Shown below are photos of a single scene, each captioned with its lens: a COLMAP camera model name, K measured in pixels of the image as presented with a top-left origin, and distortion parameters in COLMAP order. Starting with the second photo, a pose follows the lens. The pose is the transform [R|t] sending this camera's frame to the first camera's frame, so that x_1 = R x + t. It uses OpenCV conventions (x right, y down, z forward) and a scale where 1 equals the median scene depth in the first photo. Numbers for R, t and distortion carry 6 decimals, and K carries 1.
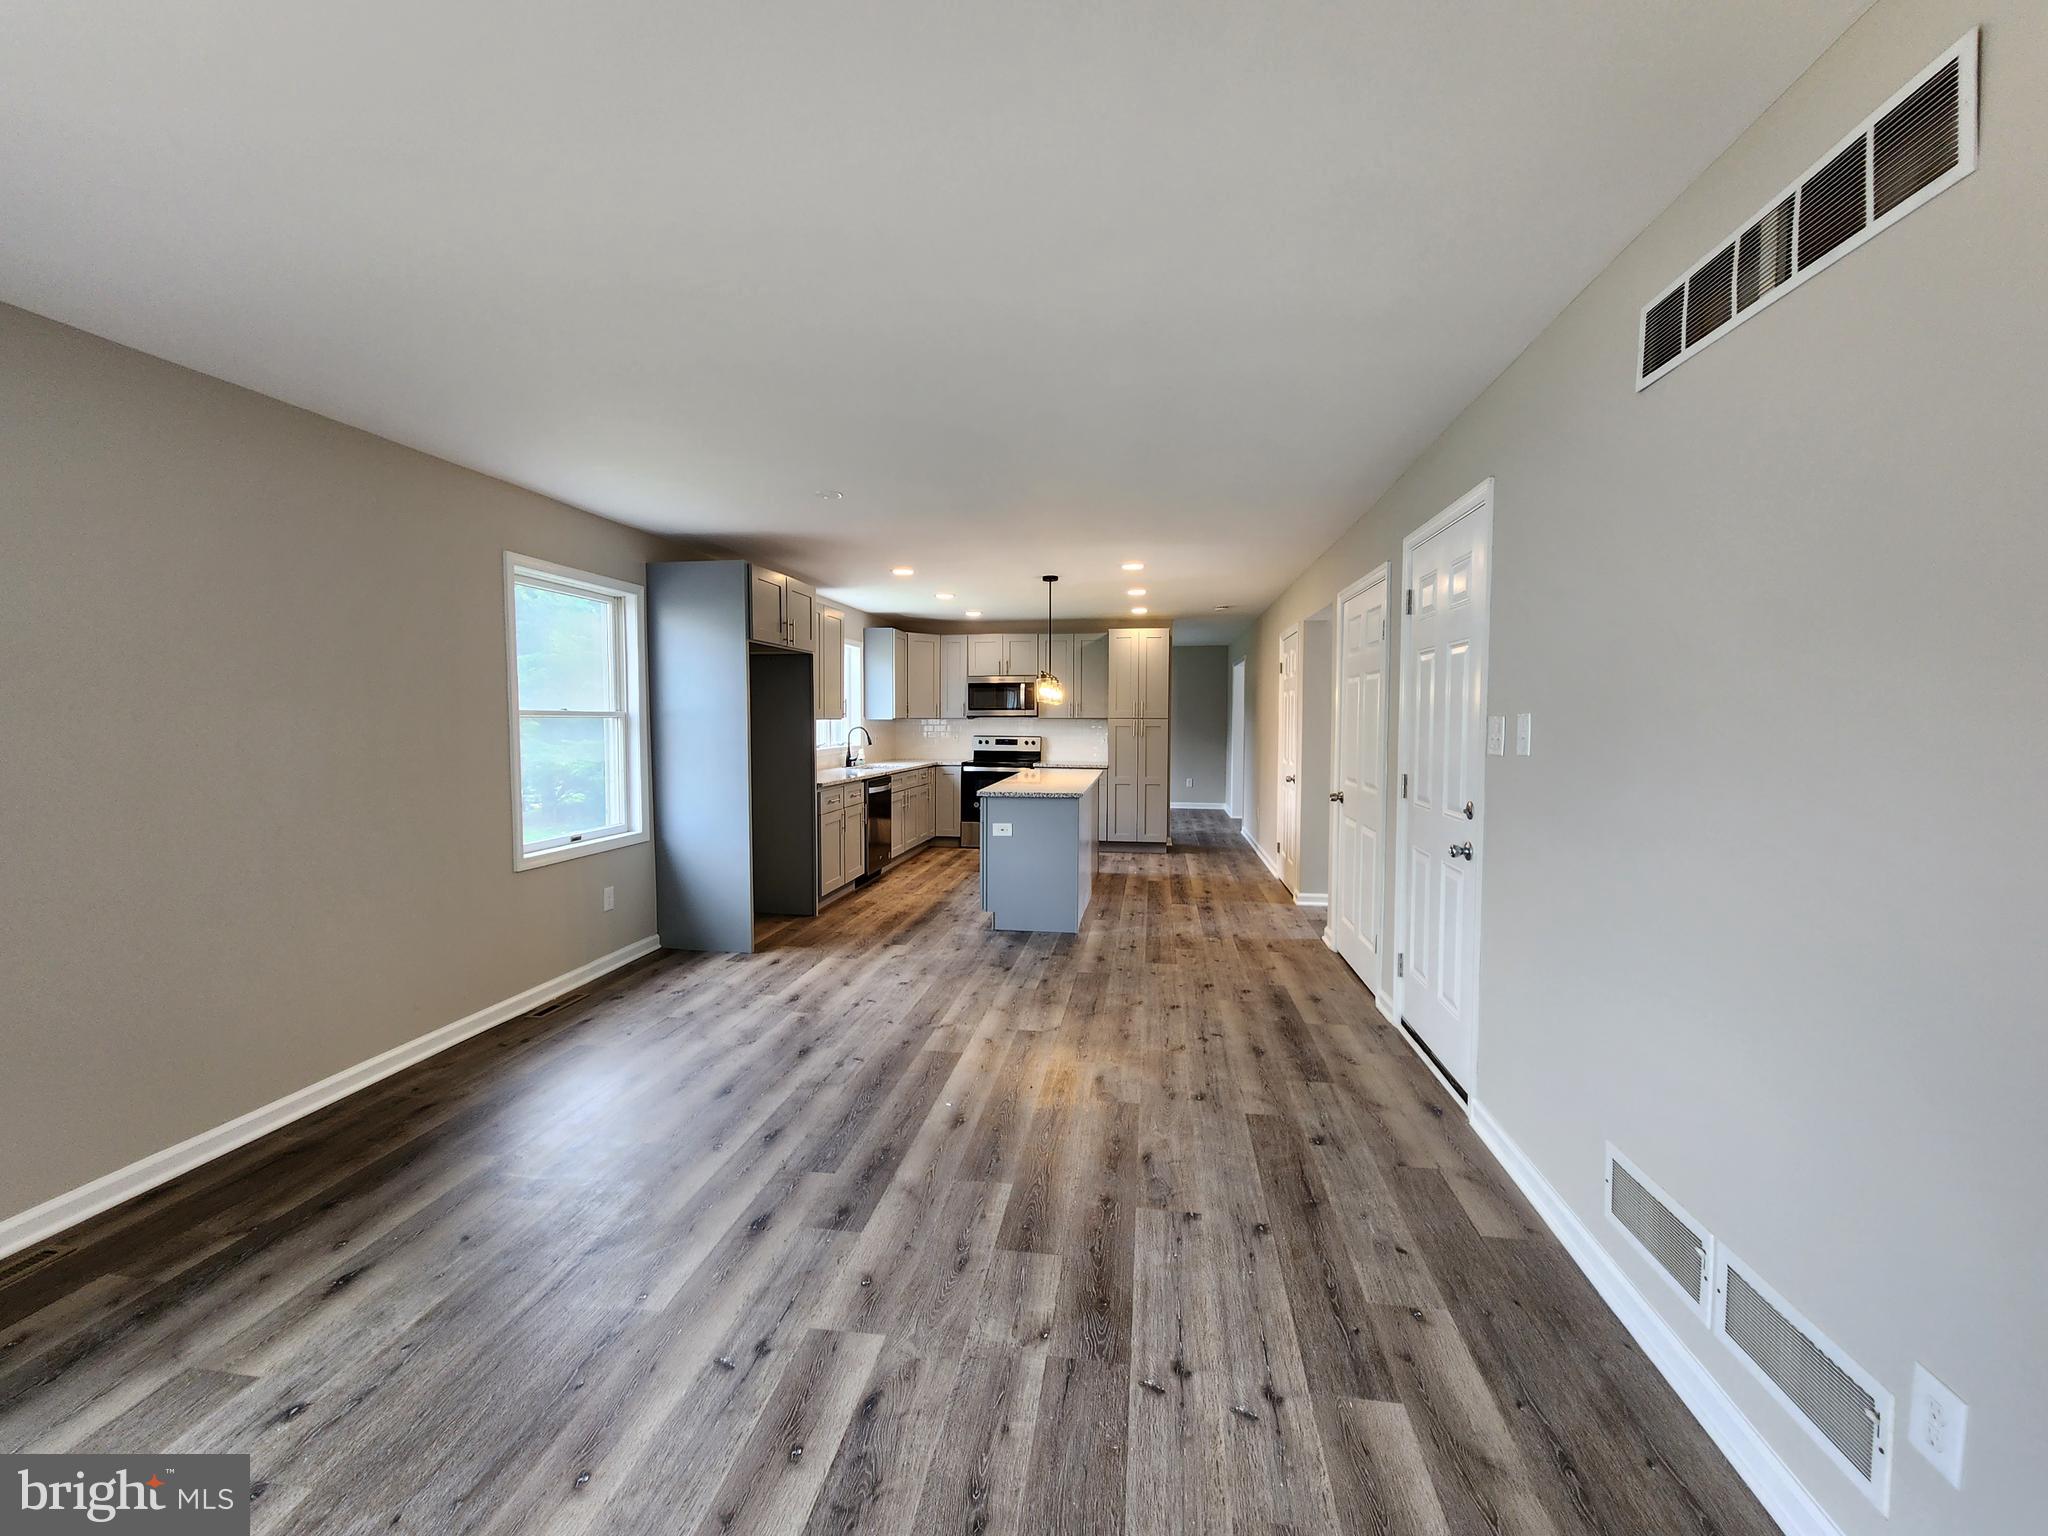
lens RADIAL K [[845.8, 0, 1024.0], [0, 845.8, 768.0], [0, 0, 1]] dist [0.000648, -0.000043]
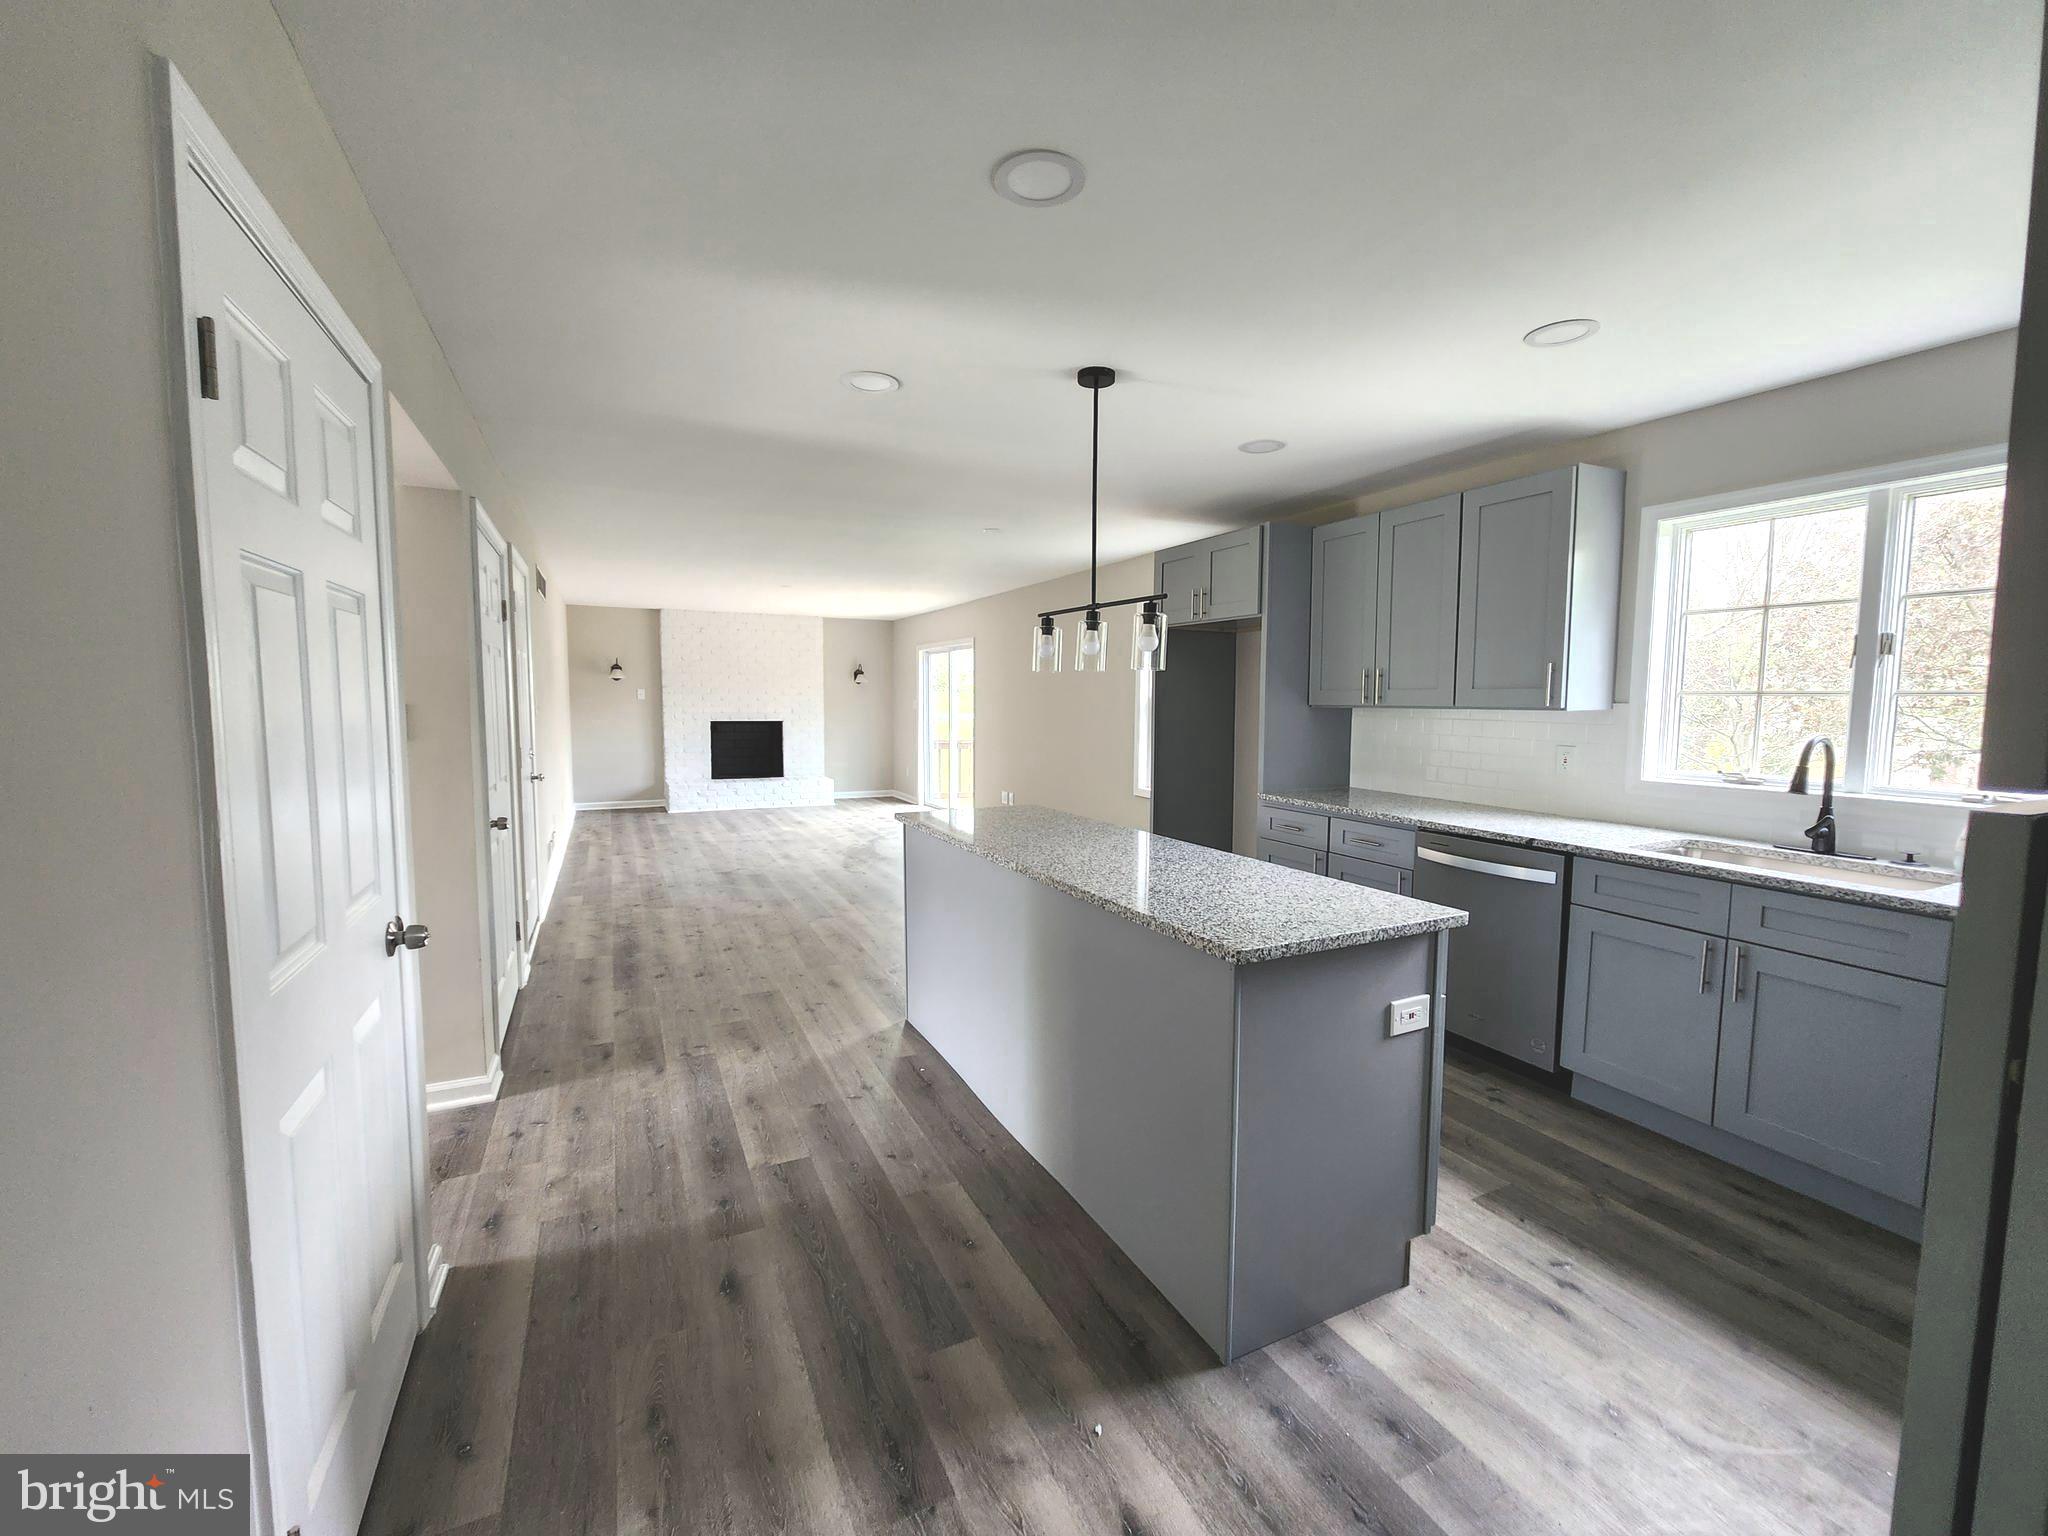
lens RADIAL K [[836.2, 0, 1020.4], [0, 836.2, 766.8], [0, 0, 1]] dist [-0.001686, -0.000855]
pose [[-0.822388, 0.044868, -0.567155, 0.503660], [-0.037607, 0.990418, 0.132882, -0.137946], [0.567682, 0.130610, -0.812821, 2.197227]]
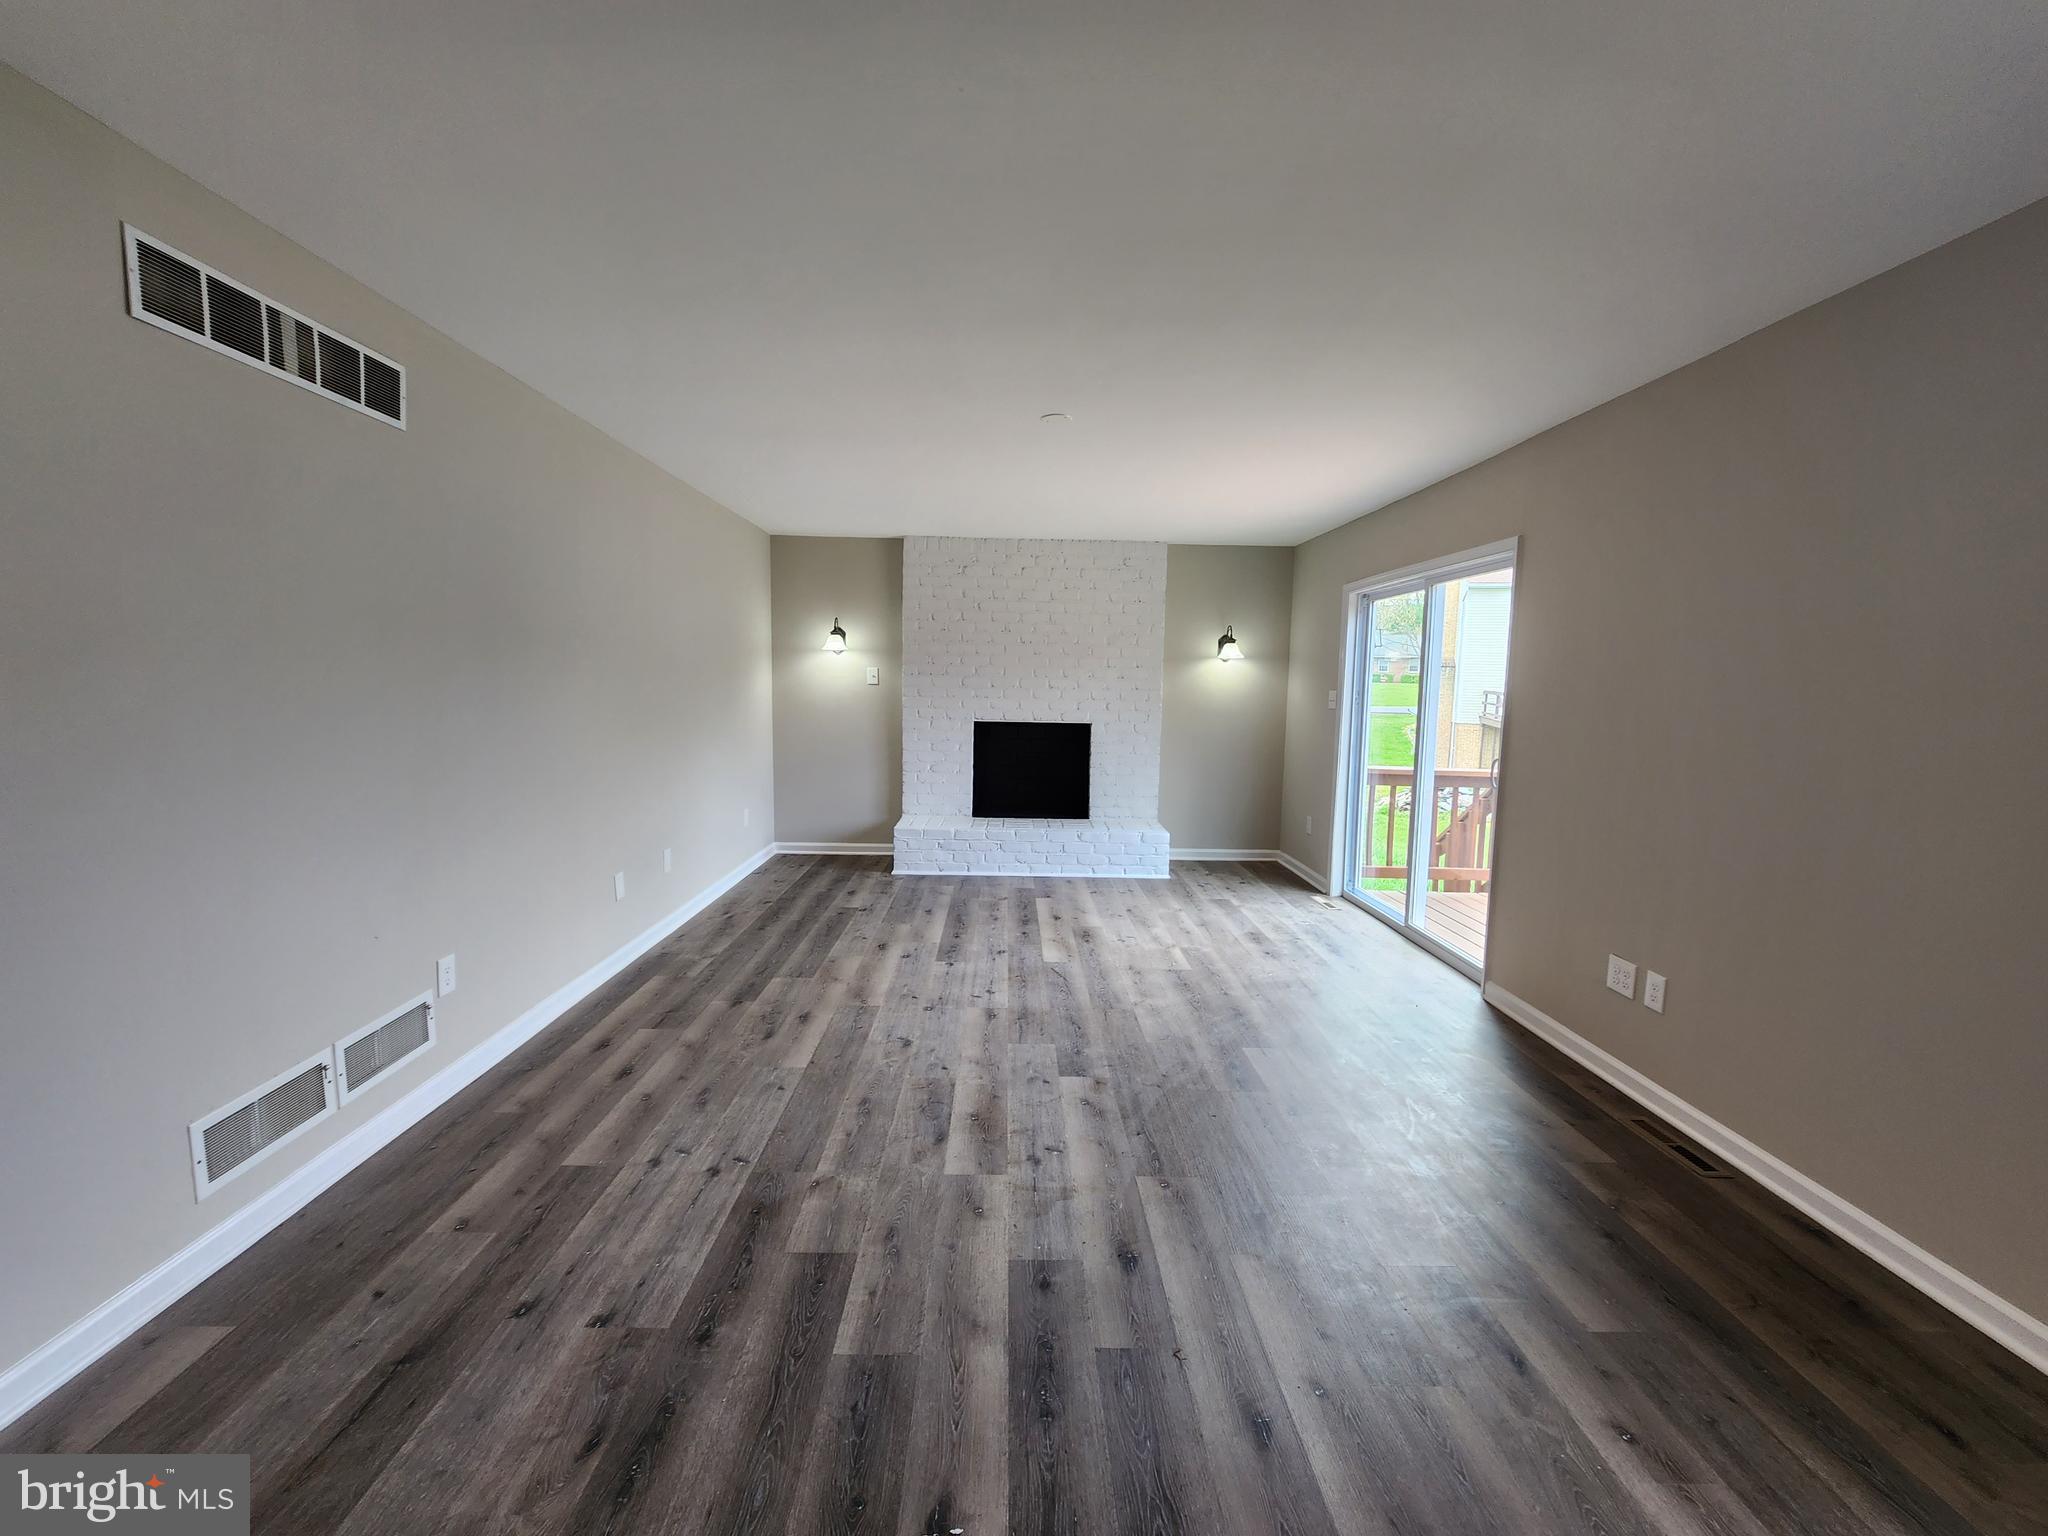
lens RADIAL K [[836.2, 0, 1020.4], [0, 836.2, 766.8], [0, 0, 1]] dist [-0.001686, -0.000855]
pose [[-0.985934, 0.003706, -0.167095, -0.033079], [-0.023339, 0.986907, 0.159595, -0.062085], [0.165499, 0.161250, -0.972938, 1.017304]]
